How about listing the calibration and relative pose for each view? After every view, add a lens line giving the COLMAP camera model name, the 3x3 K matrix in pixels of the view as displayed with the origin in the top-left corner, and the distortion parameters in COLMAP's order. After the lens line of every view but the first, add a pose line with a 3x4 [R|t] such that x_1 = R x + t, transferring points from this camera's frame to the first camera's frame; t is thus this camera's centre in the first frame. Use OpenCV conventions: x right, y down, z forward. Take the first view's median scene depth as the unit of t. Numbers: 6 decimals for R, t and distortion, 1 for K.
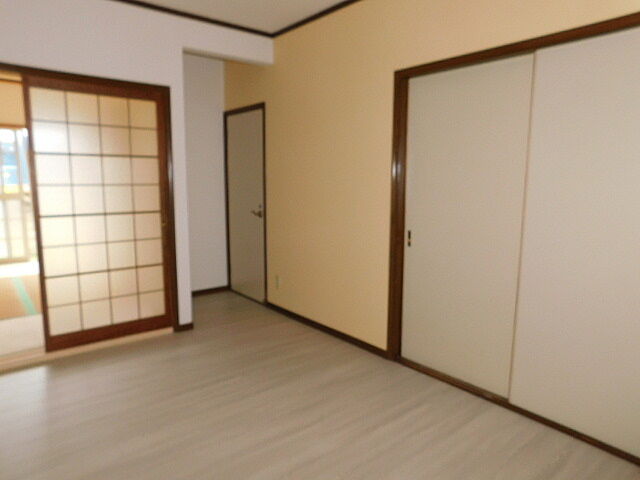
lens RADIAL K [[426.5, 0, 320.0], [0, 426.5, 240.0], [0, 0, 1]] dist [-0.058471, 0.052121]
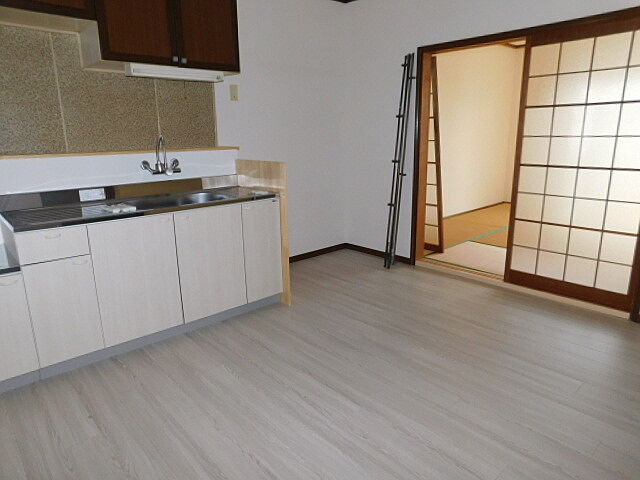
lens RADIAL K [[426.5, 0, 320.0], [0, 426.5, 240.0], [0, 0, 1]] dist [-0.058471, 0.052121]
pose [[0.045282, 0.240075, -0.969698, 0.405469], [-0.124473, 0.964485, 0.232972, -0.049965], [0.991189, 0.110152, 0.073556, 0.349891]]
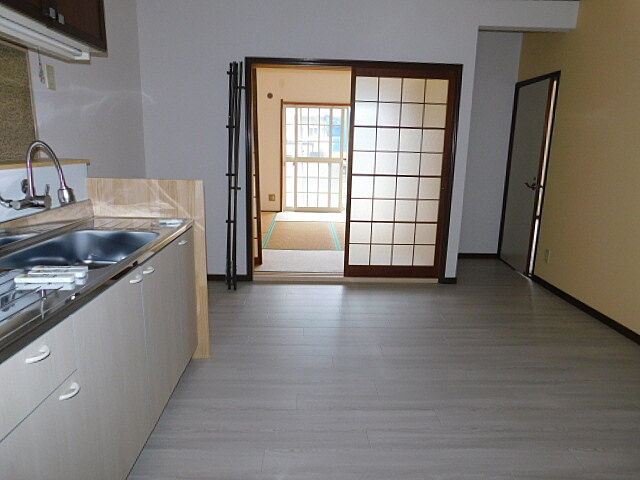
lens RADIAL K [[426.5, 0, 320.0], [0, 426.5, 240.0], [0, 0, 1]] dist [-0.058471, 0.052121]
pose [[0.786696, 0.144460, -0.600201, 0.080921], [-0.104871, 0.989377, 0.100673, 0.021085], [0.608368, -0.016255, 0.793489, -0.117384]]
